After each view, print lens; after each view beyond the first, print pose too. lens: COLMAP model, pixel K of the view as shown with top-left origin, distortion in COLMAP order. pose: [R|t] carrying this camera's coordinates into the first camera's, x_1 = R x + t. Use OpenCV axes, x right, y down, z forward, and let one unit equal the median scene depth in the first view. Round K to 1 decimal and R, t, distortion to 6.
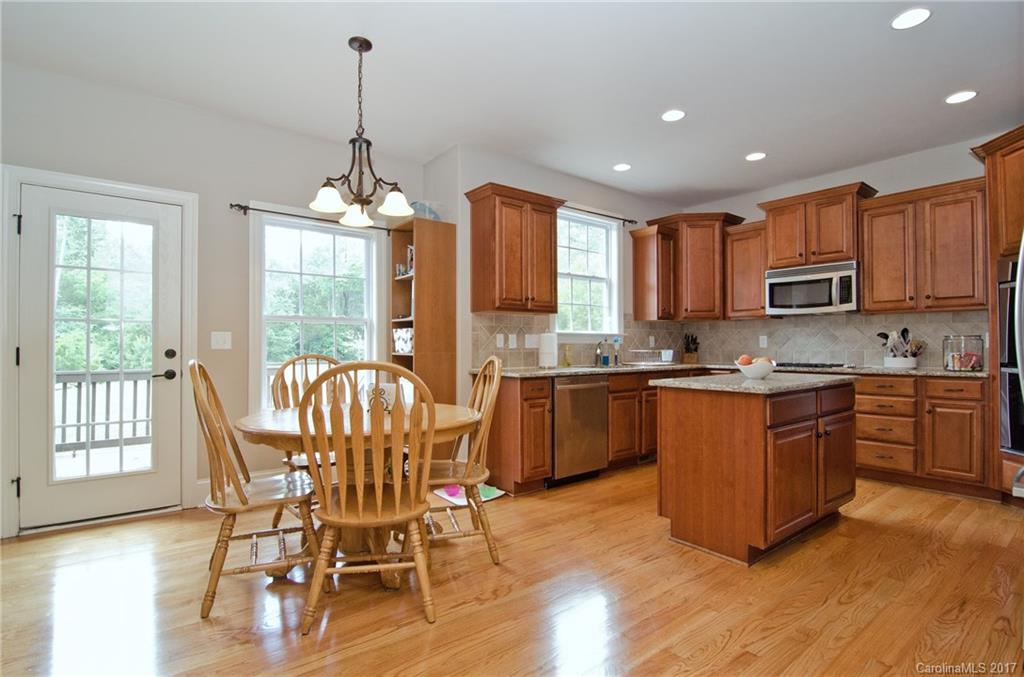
lens RADIAL K [[489.4, 0, 508.0], [0, 489.4, 340.0], [0, 0, 1]] dist [-0.026388, -0.004483]
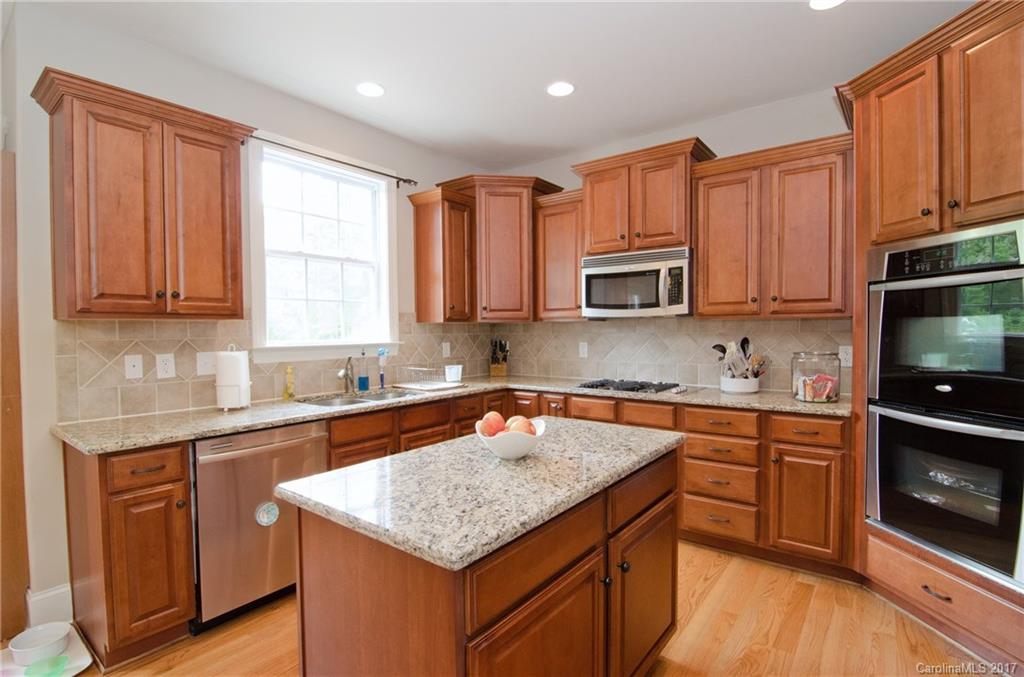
lens RADIAL K [[489.4, 0, 517.9], [0, 489.4, 340.2], [0, 0, 1]] dist [-0.026388, -0.004483]
pose [[0.963654, -0.012272, 0.266871, 0.273937], [0.003273, 0.999412, 0.034138, -0.048668], [-0.267133, -0.032024, 0.963127, 0.352028]]
